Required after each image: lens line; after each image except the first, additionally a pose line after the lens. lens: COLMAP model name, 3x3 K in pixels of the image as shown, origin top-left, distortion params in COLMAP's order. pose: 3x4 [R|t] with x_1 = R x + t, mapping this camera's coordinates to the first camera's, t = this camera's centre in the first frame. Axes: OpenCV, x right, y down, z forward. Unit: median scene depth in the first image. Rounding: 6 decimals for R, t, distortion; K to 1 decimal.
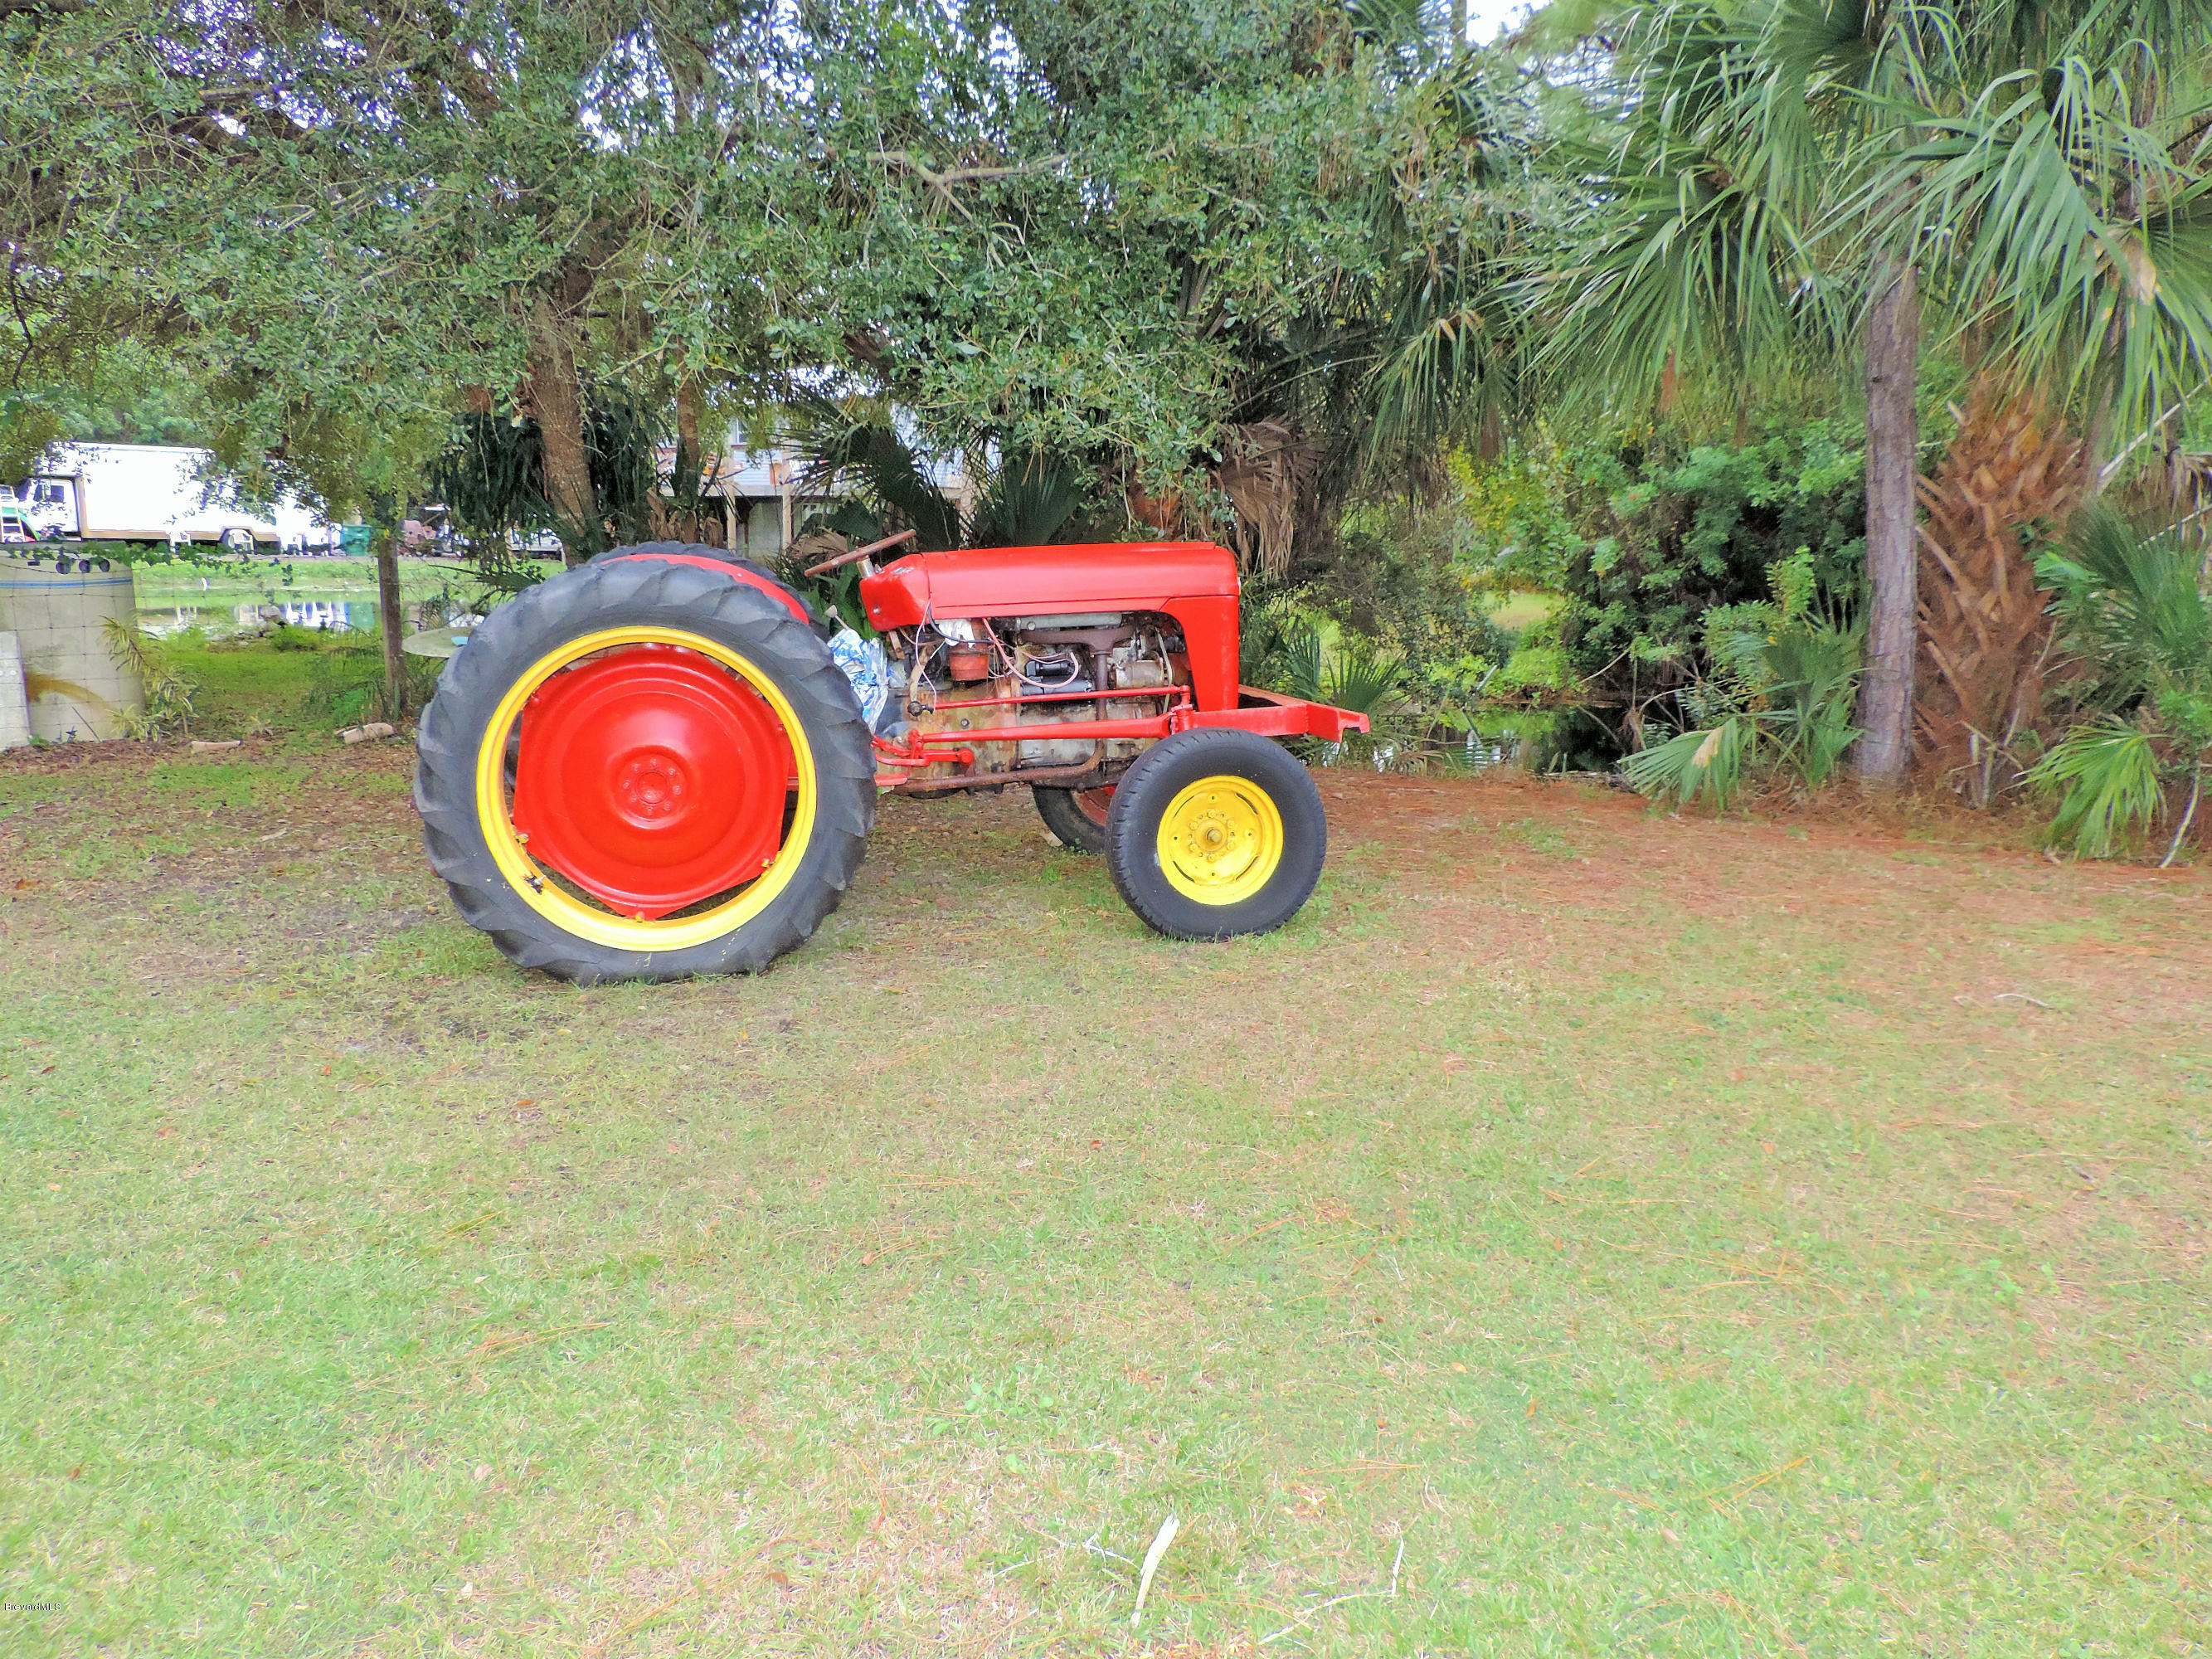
lens RADIAL K [[1579.3, 0, 1106.0], [0, 1579.3, 829.5], [0, 0, 1]] dist [-0.026782, 0.023720]
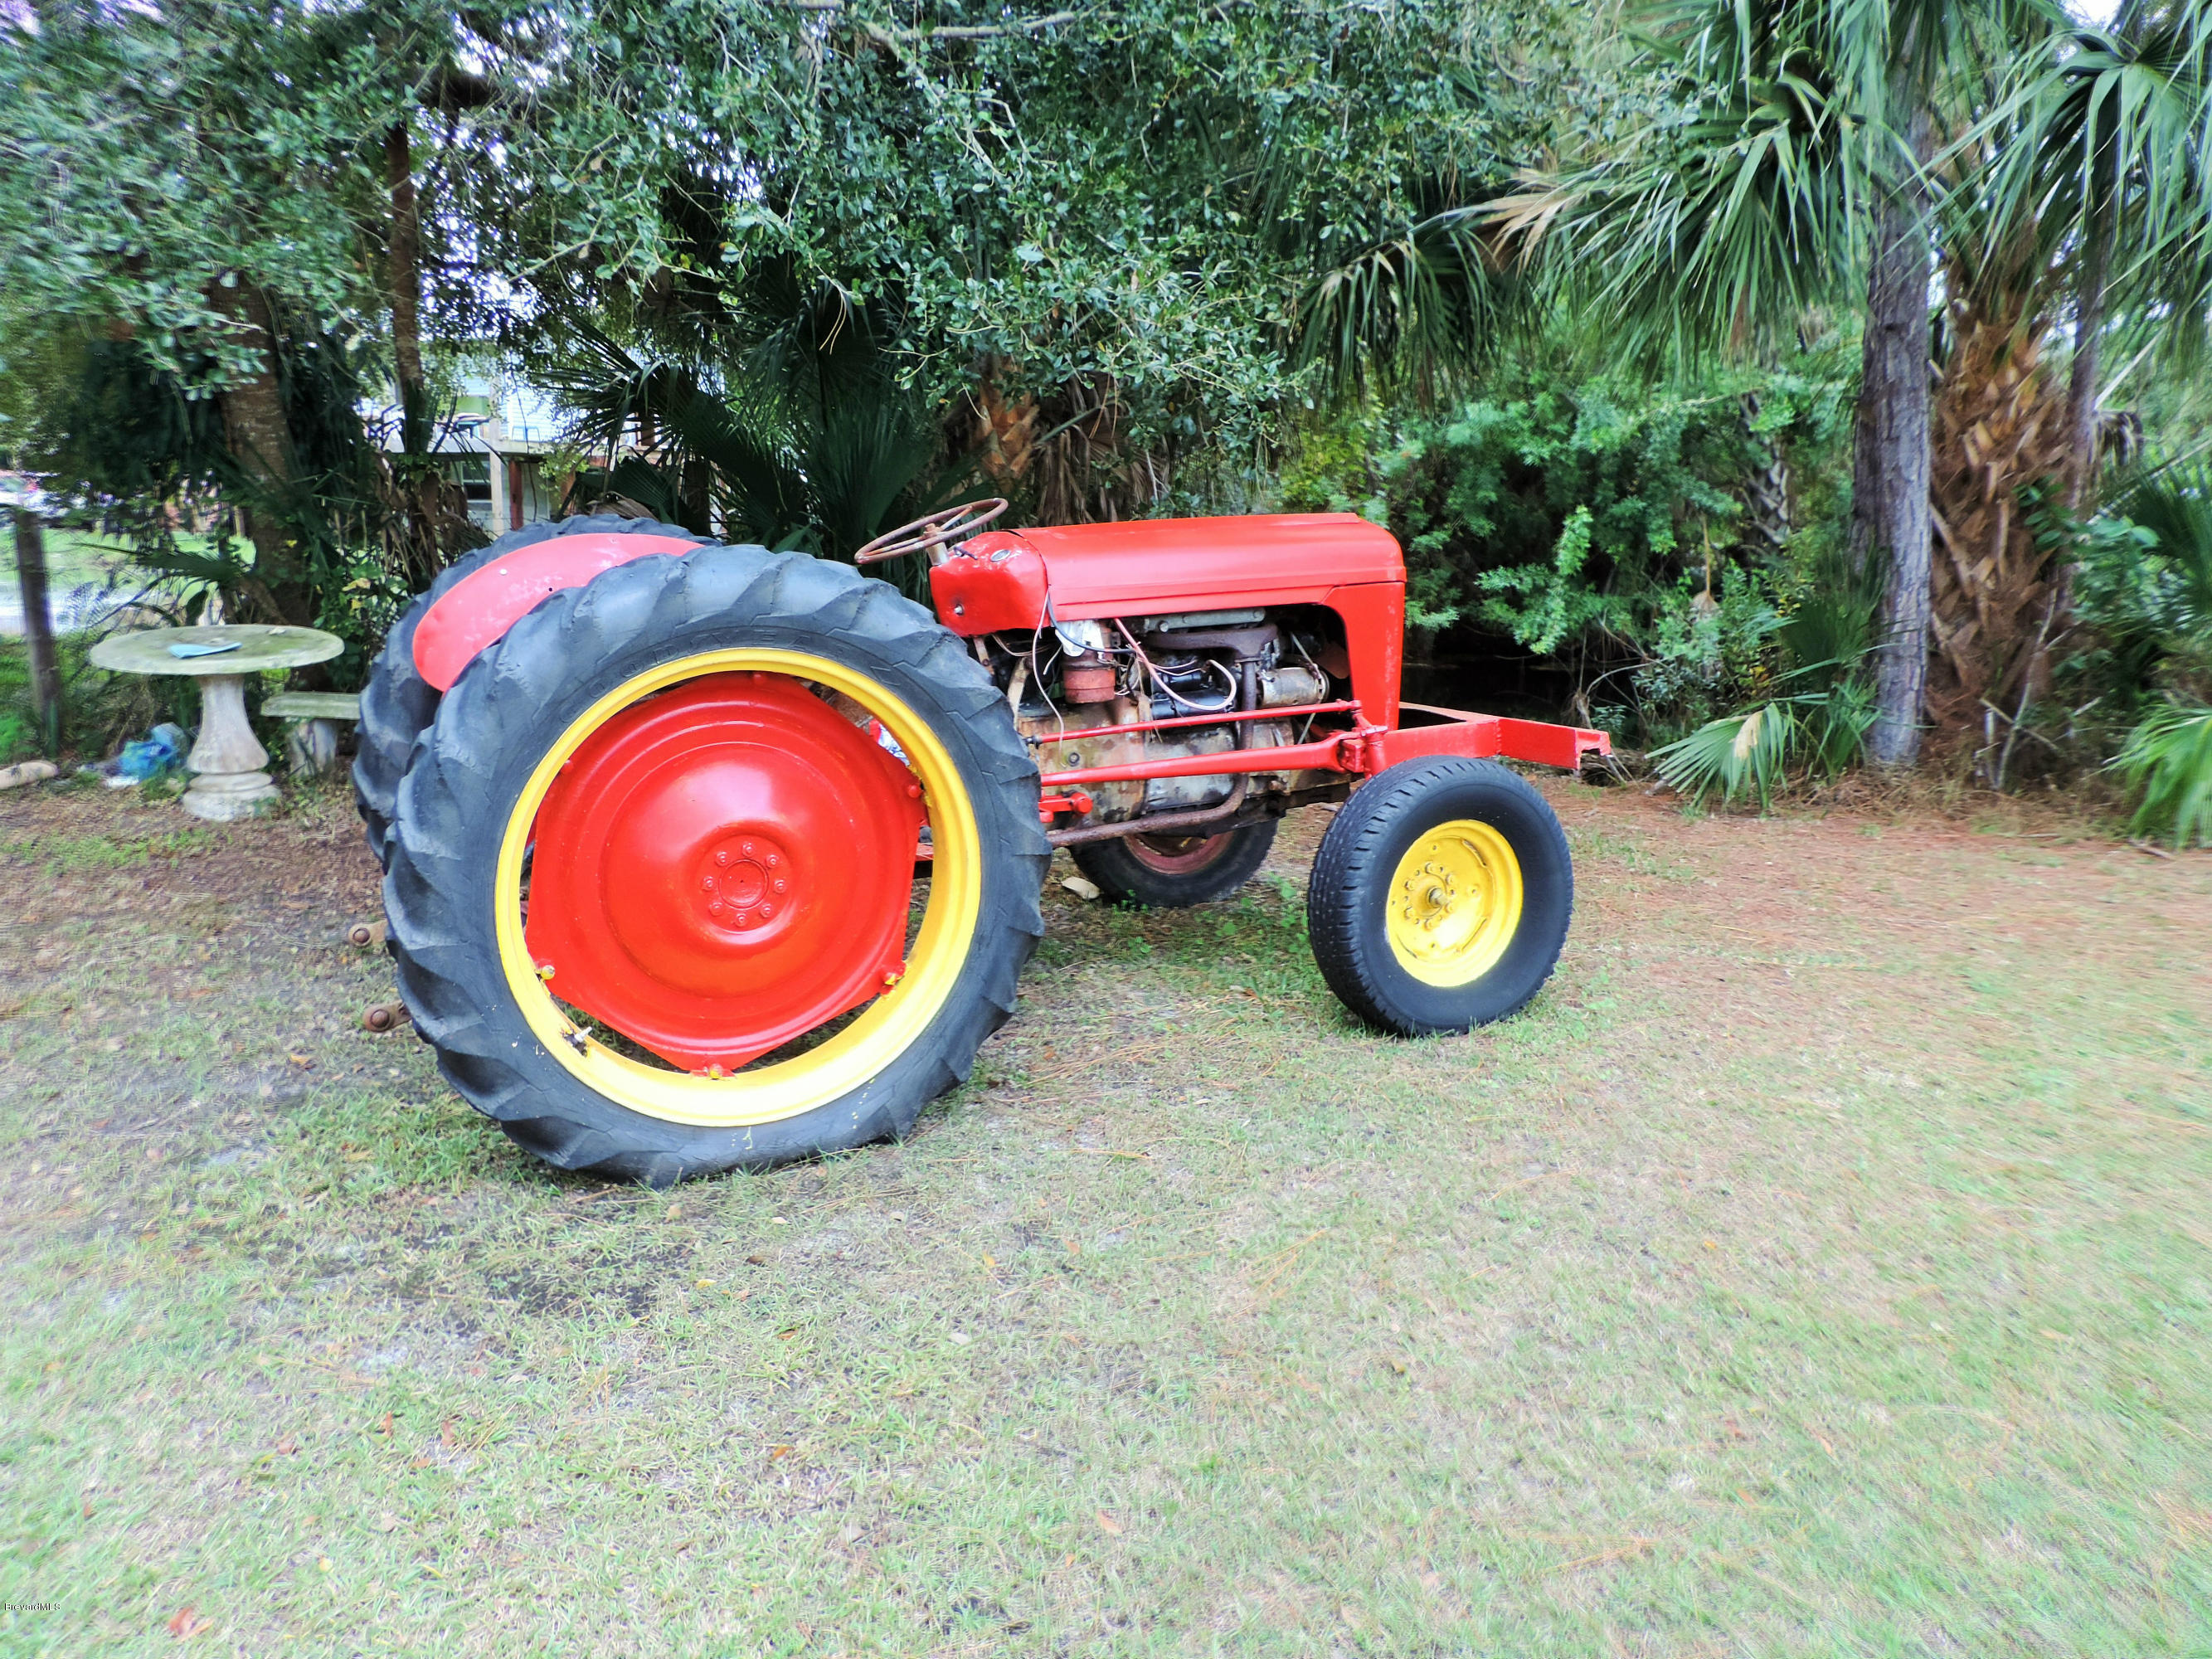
lens RADIAL K [[1647.9, 0, 1106.0], [0, 1647.9, 829.5], [0, 0, 1]] dist [-0.003594, -0.007239]
pose [[0.972429, -0.048991, 0.227993, -0.253542], [0.045218, 0.998740, 0.021745, -0.050041], [-0.228771, -0.010836, 0.973420, 0.235775]]
